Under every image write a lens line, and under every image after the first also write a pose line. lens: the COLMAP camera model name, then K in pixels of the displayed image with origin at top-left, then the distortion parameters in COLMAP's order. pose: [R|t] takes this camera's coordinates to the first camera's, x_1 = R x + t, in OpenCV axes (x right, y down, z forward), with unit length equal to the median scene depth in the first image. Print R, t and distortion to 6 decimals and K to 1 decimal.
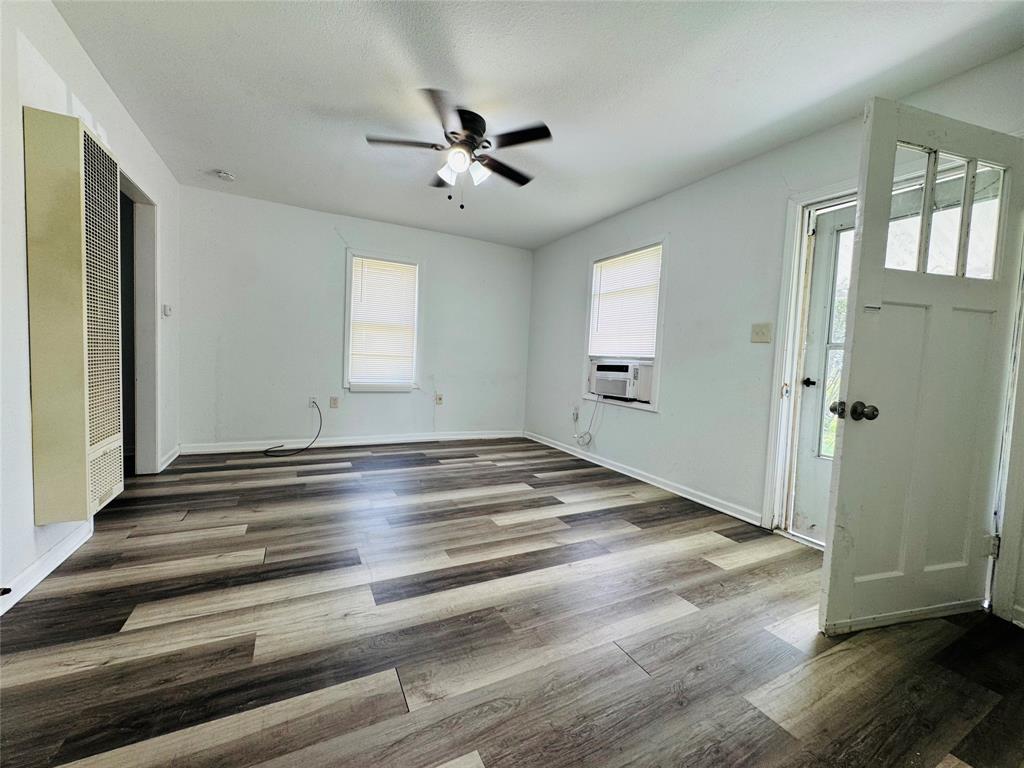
lens RADIAL K [[409.1, 0, 512.0], [0, 409.1, 384.0], [0, 0, 1]] dist [-0.002362, 0.000185]
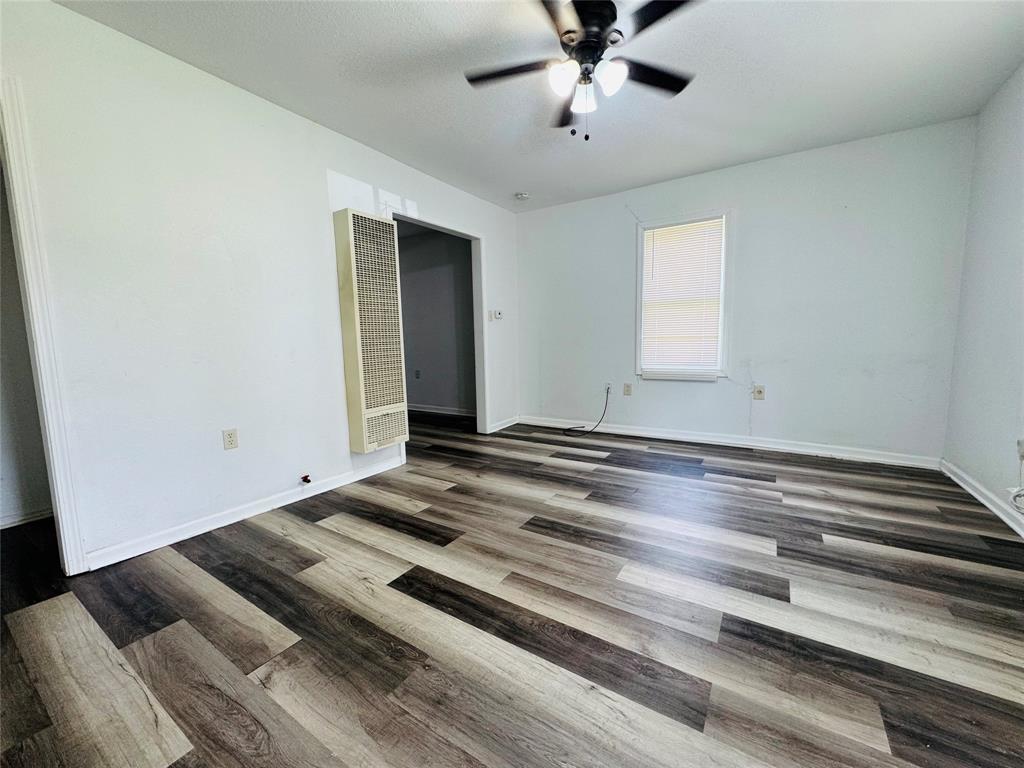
lens RADIAL K [[409.1, 0, 512.0], [0, 409.1, 384.0], [0, 0, 1]] dist [-0.002362, 0.000185]
pose [[0.491217, 0.041153, -0.870065, 0.448409], [-0.004997, 0.999000, 0.044430, -0.015484], [0.871023, -0.017477, 0.490931, 0.478421]]
